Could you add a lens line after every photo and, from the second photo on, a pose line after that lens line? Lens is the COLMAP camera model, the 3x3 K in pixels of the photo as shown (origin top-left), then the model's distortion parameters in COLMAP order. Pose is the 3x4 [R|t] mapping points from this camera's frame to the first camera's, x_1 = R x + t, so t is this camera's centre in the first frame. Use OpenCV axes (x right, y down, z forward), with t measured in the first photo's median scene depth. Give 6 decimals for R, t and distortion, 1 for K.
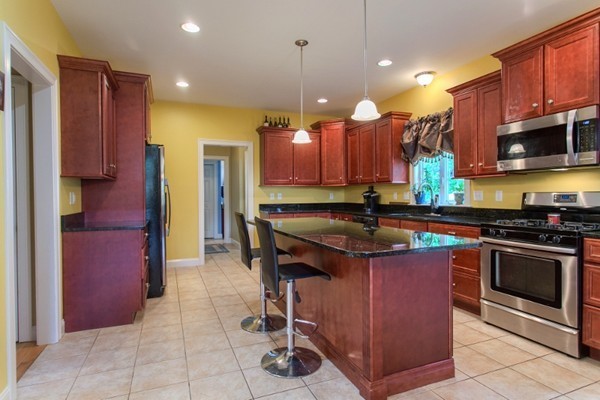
lens RADIAL K [[319.9, 0, 297.8], [0, 319.9, 198.9], [0, 0, 1]] dist [-0.020531, -0.001254]
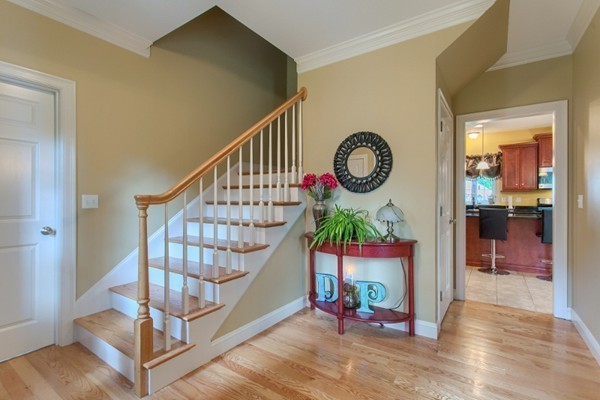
lens RADIAL K [[281.3, 0, 299.2], [0, 281.3, 198.2], [0, 0, 1]] dist [-0.003444, -0.000247]
pose [[0.837478, 0.005177, 0.546447, -1.258354], [0.003308, 0.999889, -0.014543, 0.001529], [-0.546462, 0.013986, 0.837367, 0.186100]]
